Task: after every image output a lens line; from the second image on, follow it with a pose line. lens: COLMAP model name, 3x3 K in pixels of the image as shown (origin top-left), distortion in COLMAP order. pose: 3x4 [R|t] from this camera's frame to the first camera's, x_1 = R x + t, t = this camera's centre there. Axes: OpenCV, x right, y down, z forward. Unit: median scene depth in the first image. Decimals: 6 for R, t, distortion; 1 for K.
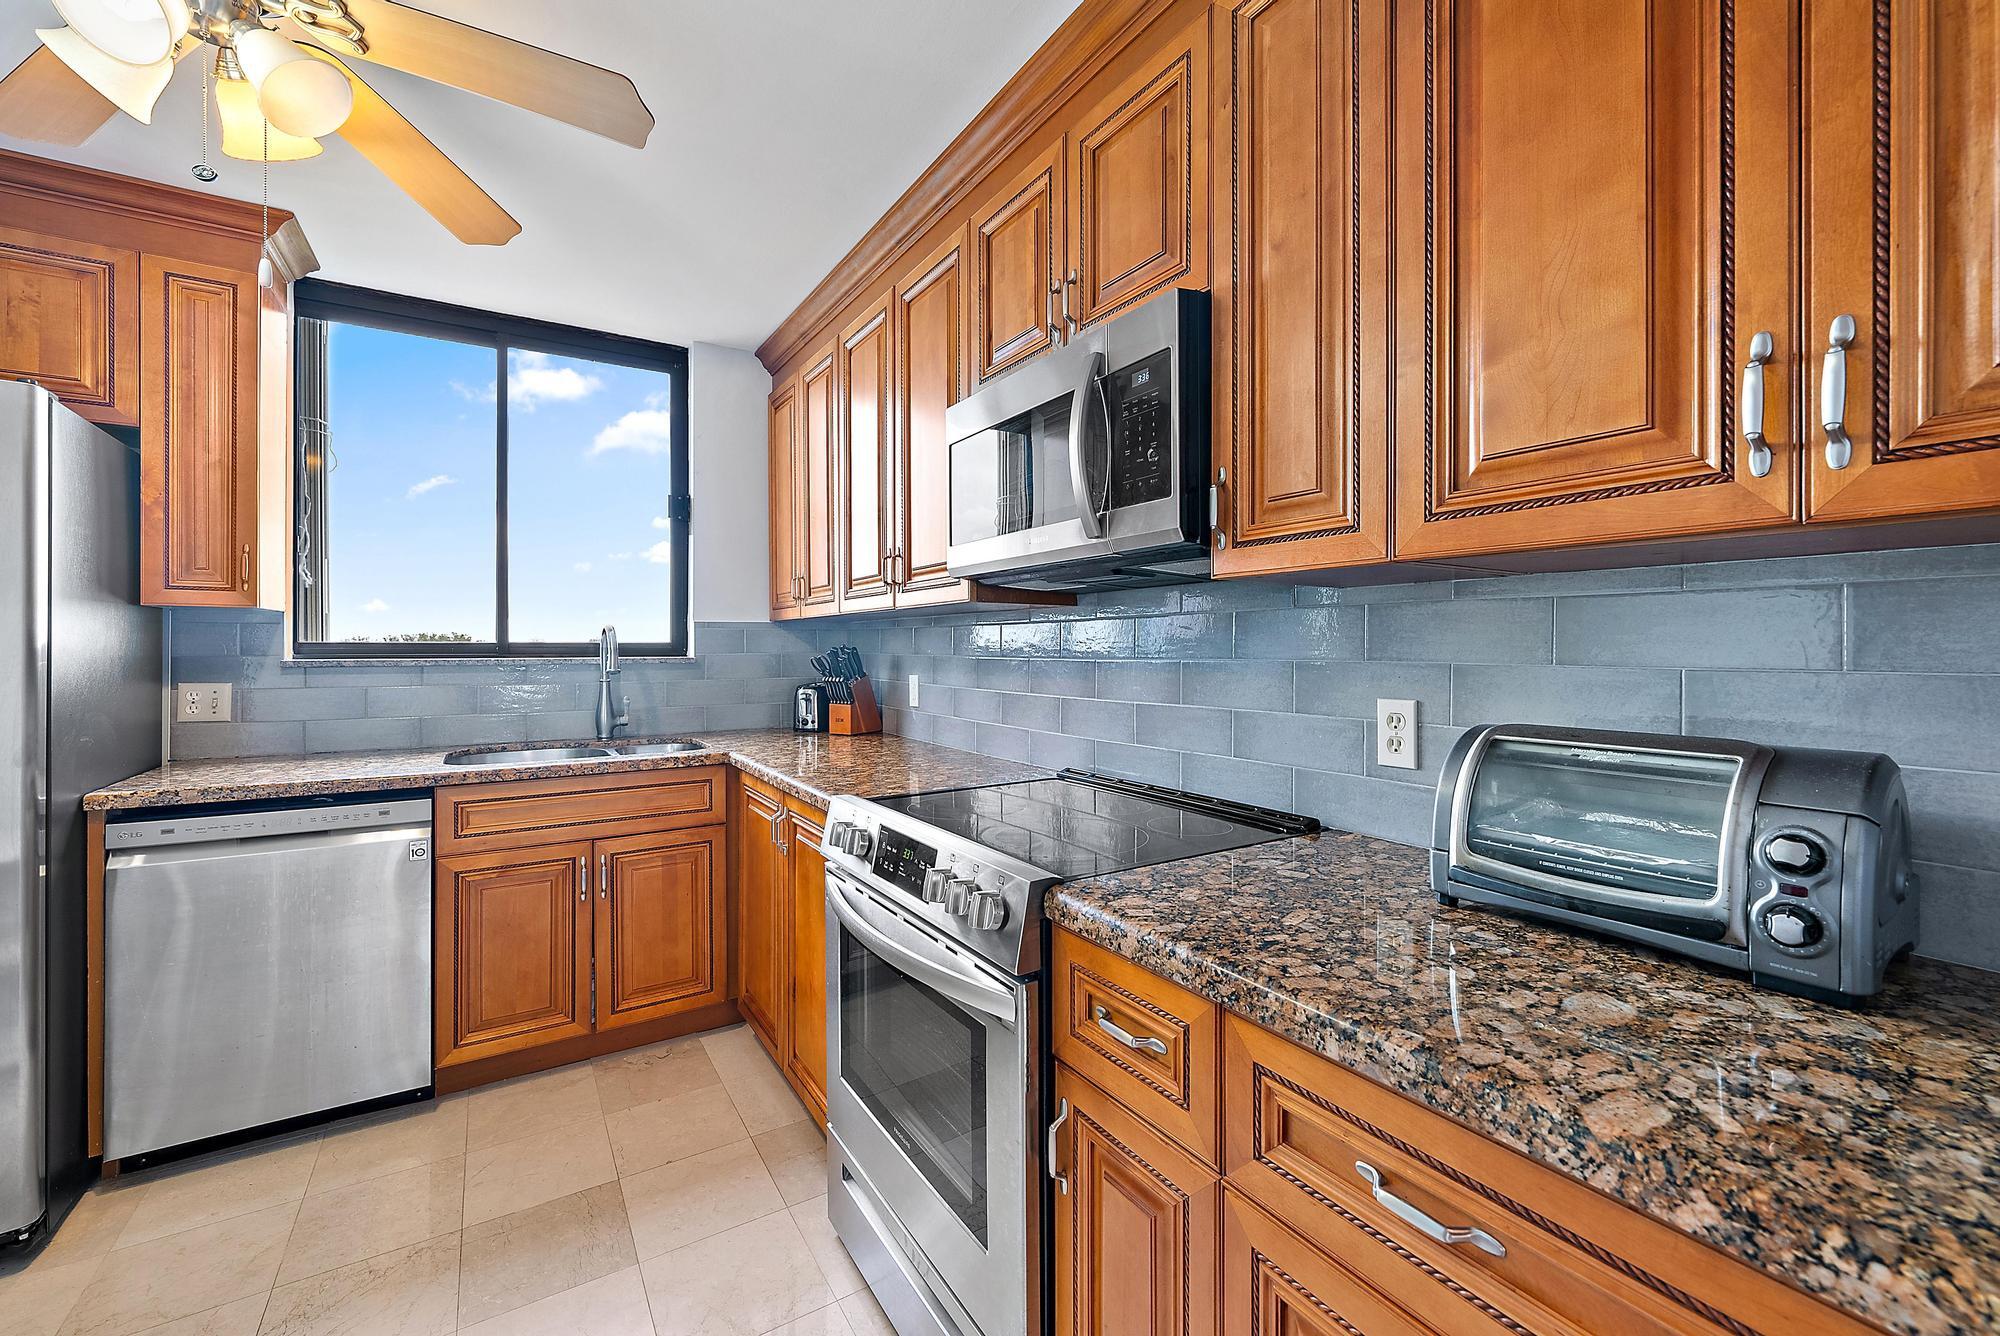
lens RADIAL K [[806.6, 0, 1000.8], [0, 806.6, 656.6], [0, 0, 1]] dist [-0.001869, 0.000197]
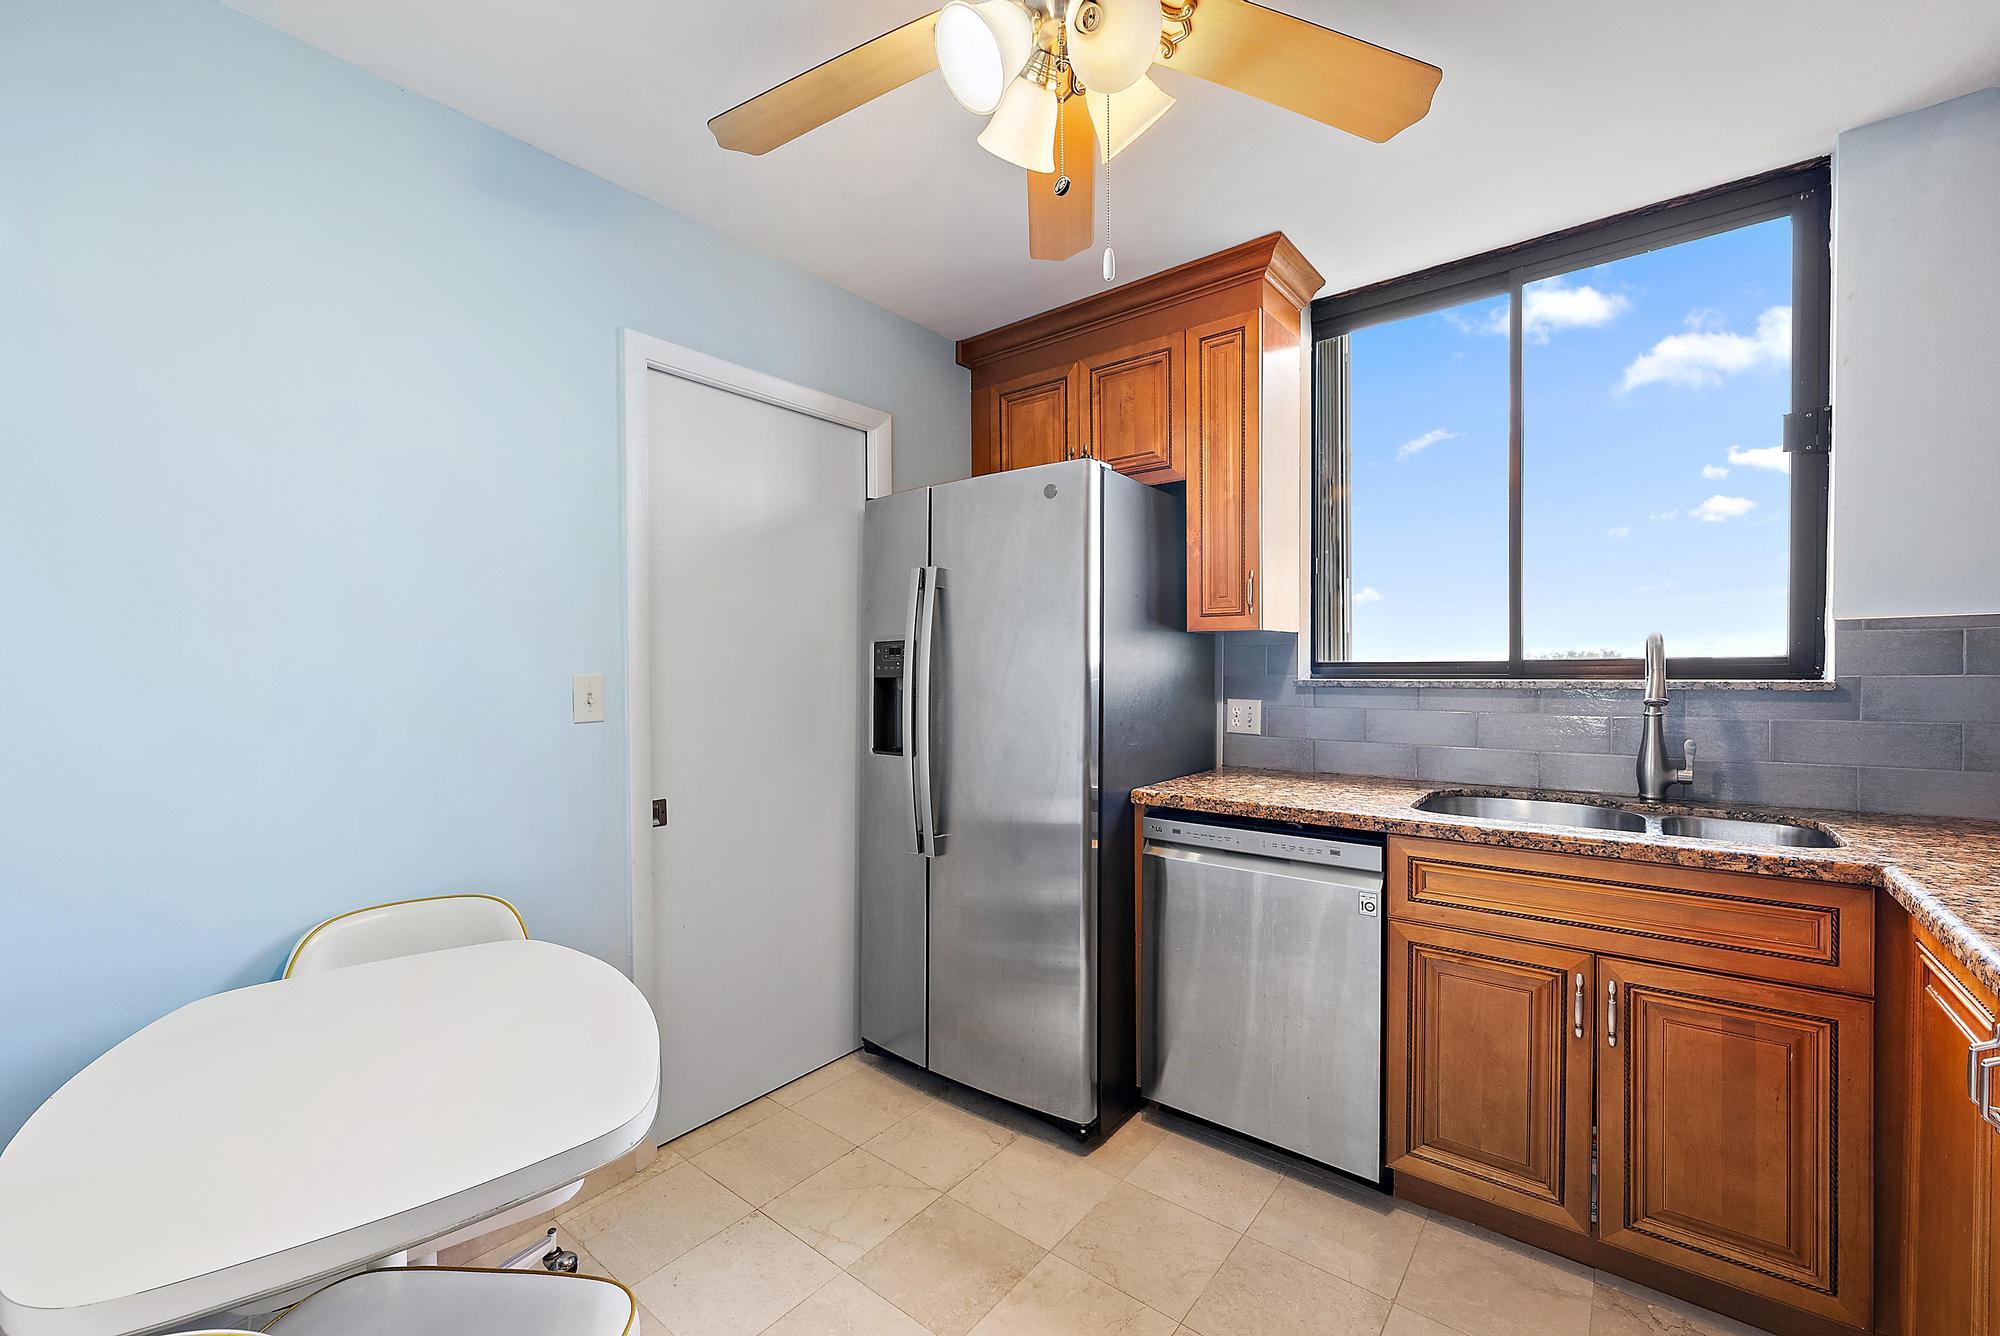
lens RADIAL K [[806.6, 0, 1008.8], [0, 806.6, 680.6], [0, 0, 1]] dist [-0.001869, 0.000197]
pose [[0.332986, 0.012423, -0.942850, -0.039950], [-0.004623, 0.999923, 0.011542, -0.004881], [0.942921, 0.000515, 0.333017, 0.319394]]
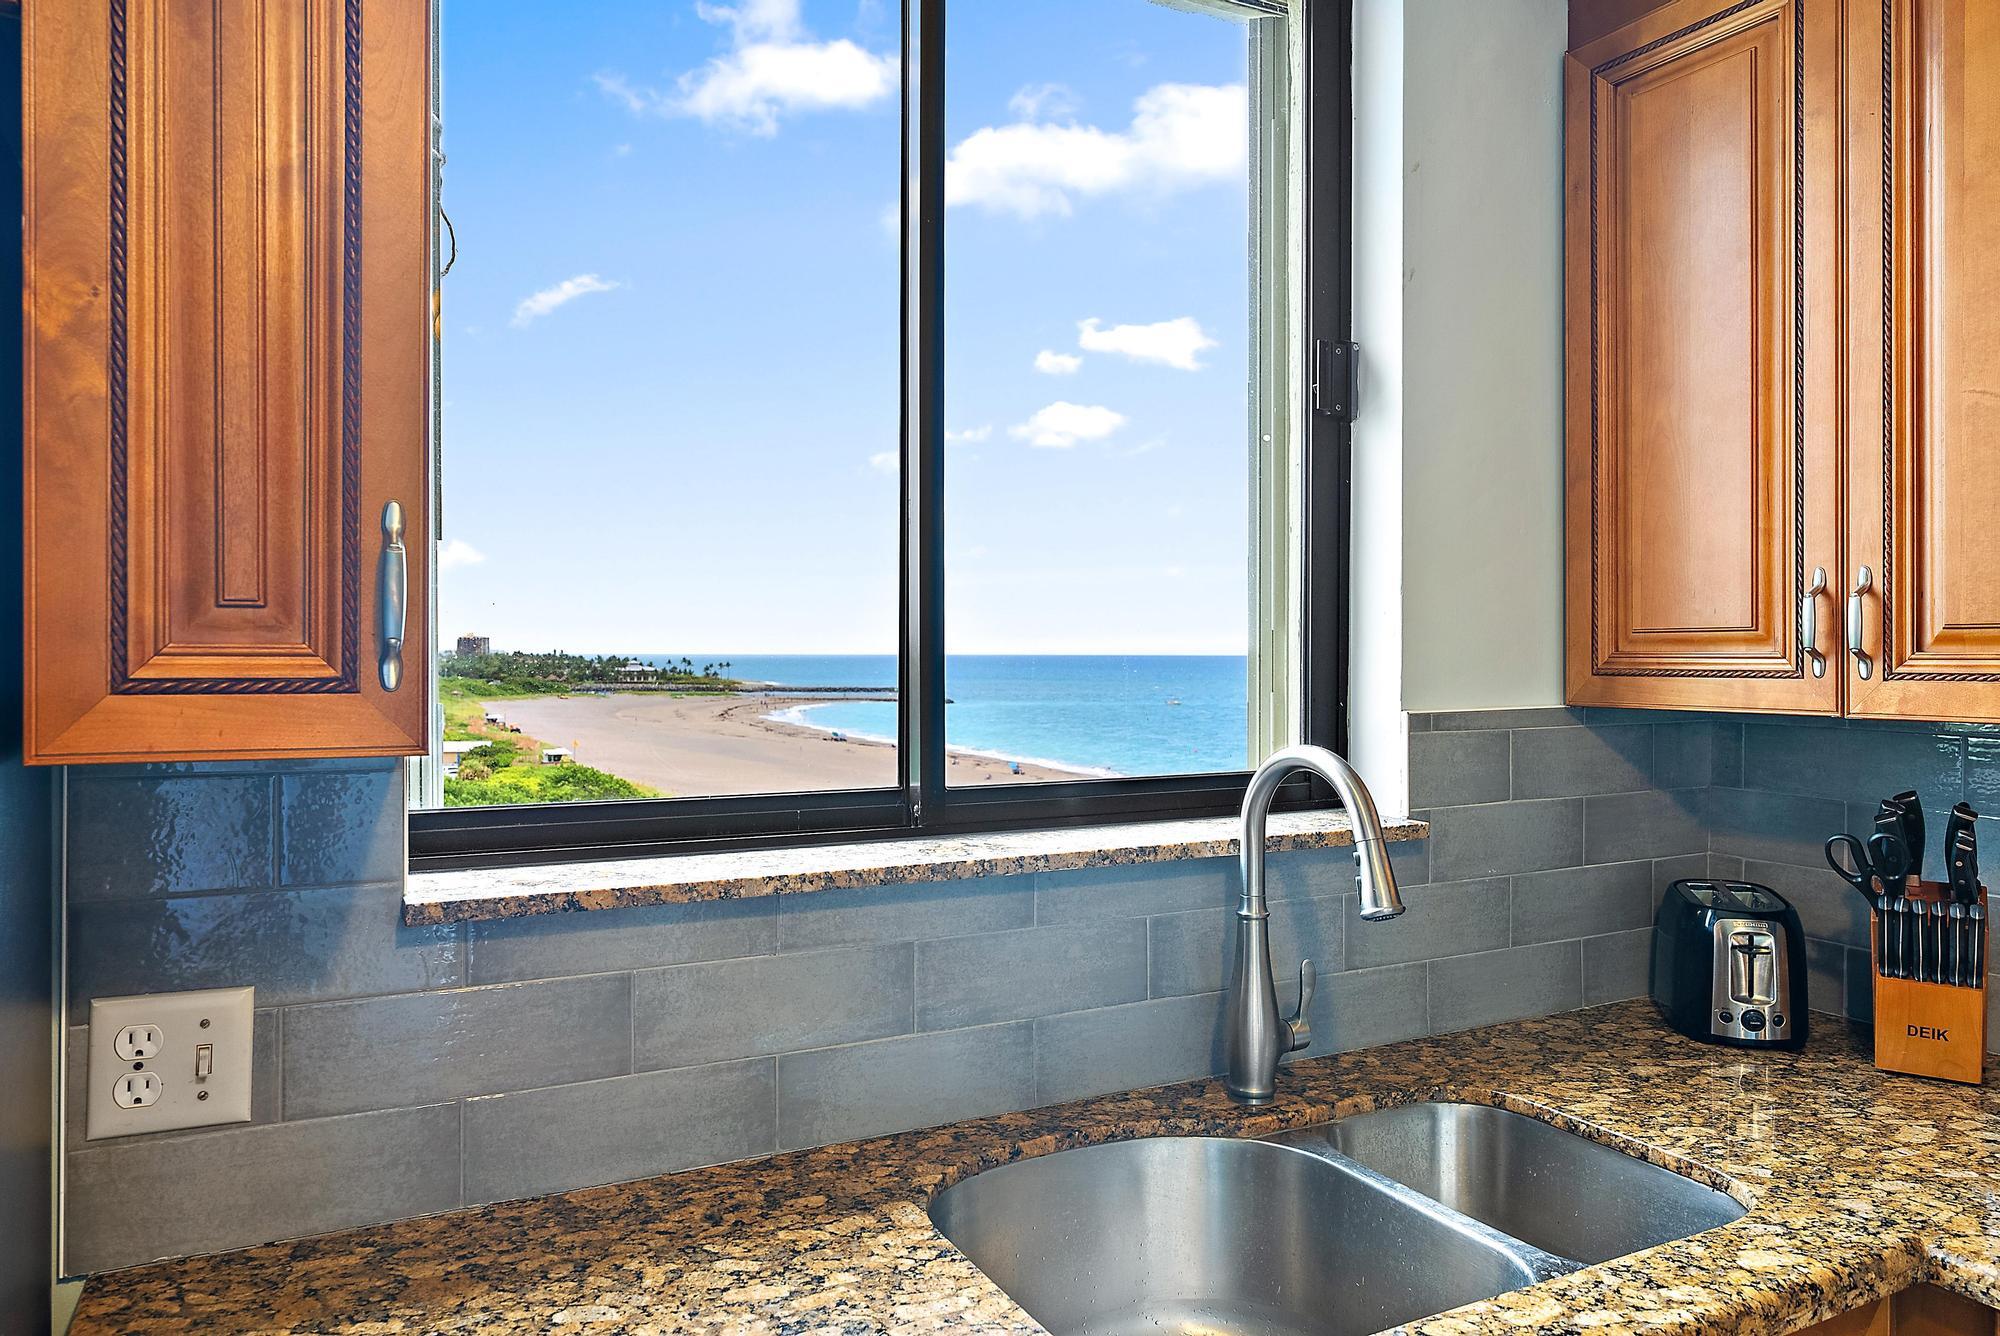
lens RADIAL K [[1328.6, 0, 985.3], [0, 1328.6, 667.6], [0, 0, 1]] dist [-0.000475, -0.000825]
pose [[0.995306, -0.000444, -0.096776, -0.663440], [0.000220, 0.999997, -0.002326, -0.080793], [0.096777, 0.002294, 0.995303, 0.566700]]
